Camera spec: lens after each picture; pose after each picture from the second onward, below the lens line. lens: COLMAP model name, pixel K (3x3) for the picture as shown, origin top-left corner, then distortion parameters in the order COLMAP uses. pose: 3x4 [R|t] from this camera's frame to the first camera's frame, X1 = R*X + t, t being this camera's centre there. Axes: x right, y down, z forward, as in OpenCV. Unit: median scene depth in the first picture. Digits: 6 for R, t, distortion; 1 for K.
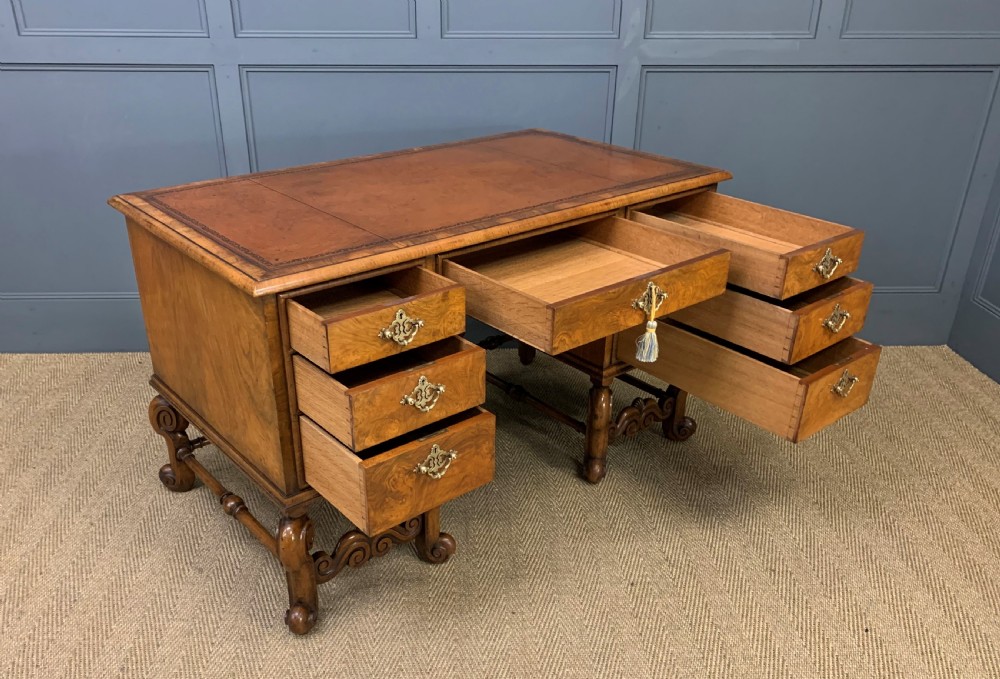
lens RADIAL K [[859.7, 0, 477.2], [0, 859.7, 384.7], [0, 0, 1]] dist [0.041640, -0.005078]
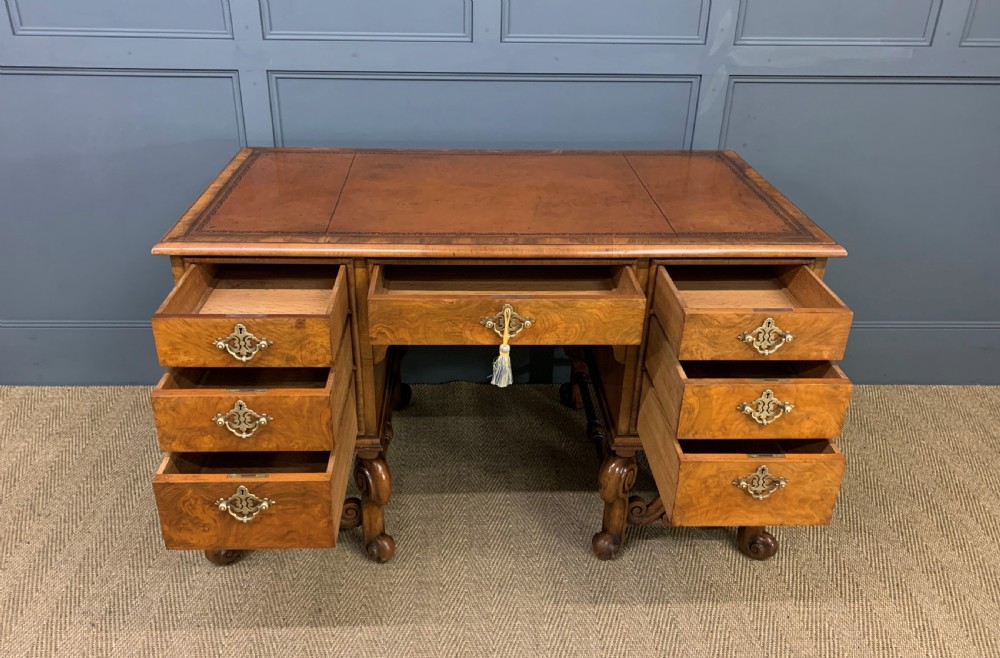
lens RADIAL K [[821.5, 0, 491.8], [0, 821.5, 349.4], [0, 0, 1]] dist [0.010948, -0.002308]
pose [[0.798985, 0.291784, -0.525818, 0.492475], [-0.289210, 0.953080, 0.089421, -0.149496], [0.527238, 0.080626, 0.845884, 0.252490]]
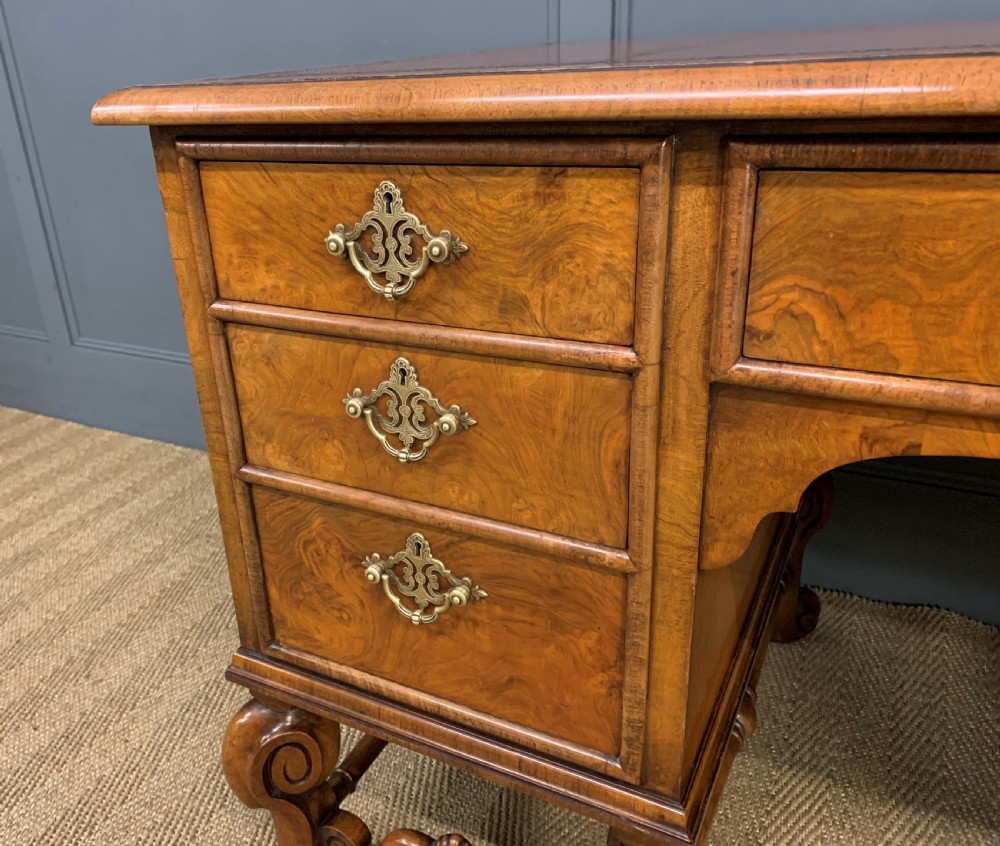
lens RADIAL K [[860.4, 0, 433.6], [0, 860.4, 420.2], [0, 0, 1]] dist [0.135020, -0.288836]
pose [[0.371105, 0.352663, -0.859017, 0.128239], [-0.372394, 0.903950, 0.210231, -0.086707], [0.850649, 0.241875, 0.466790, 0.709851]]
